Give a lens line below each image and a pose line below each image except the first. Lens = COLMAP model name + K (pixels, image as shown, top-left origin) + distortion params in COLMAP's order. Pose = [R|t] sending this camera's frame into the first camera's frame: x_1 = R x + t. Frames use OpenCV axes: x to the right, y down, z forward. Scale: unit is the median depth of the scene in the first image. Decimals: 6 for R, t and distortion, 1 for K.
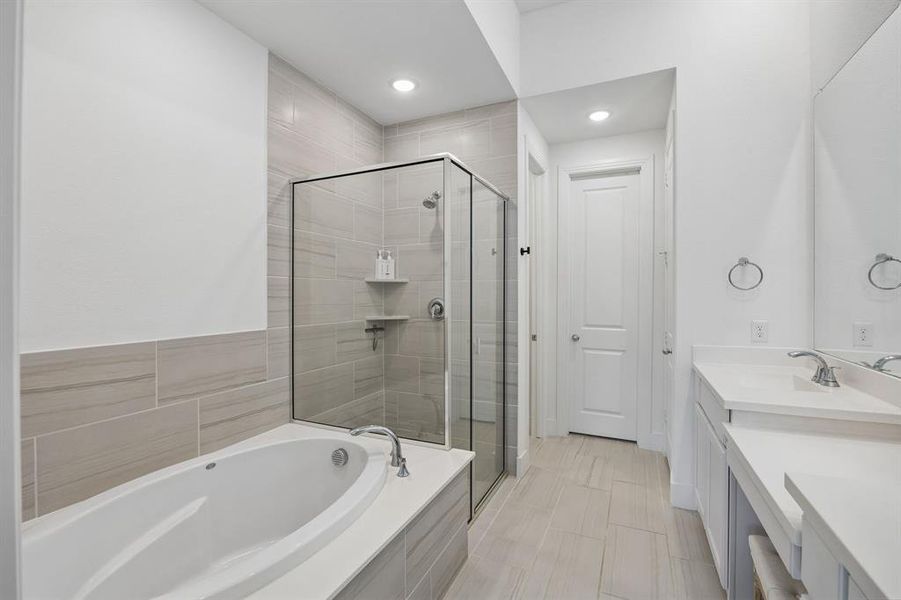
lens RADIAL K [[410.6, 0, 446.2], [0, 410.6, 299.9], [0, 0, 1]] dist [-0.016042, -0.000085]
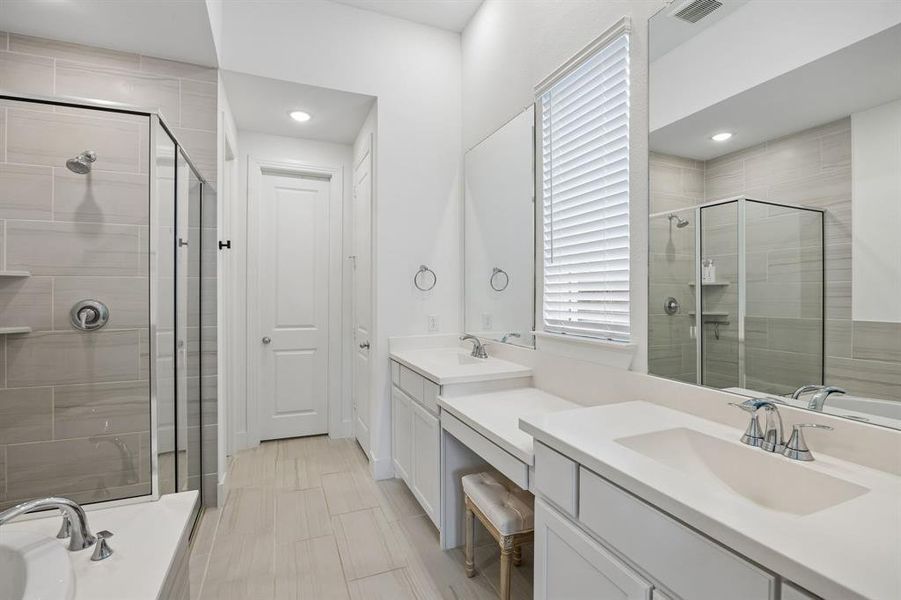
lens RADIAL K [[411.4, 0, 446.1], [0, 411.4, 296.3], [0, 0, 1]] dist [-0.010770, 0.000032]
pose [[0.678934, -0.004816, 0.734184, -0.129585], [0.011089, 0.999932, -0.003695, -0.001129], [-0.734116, 0.010651, 0.678941, 0.062186]]
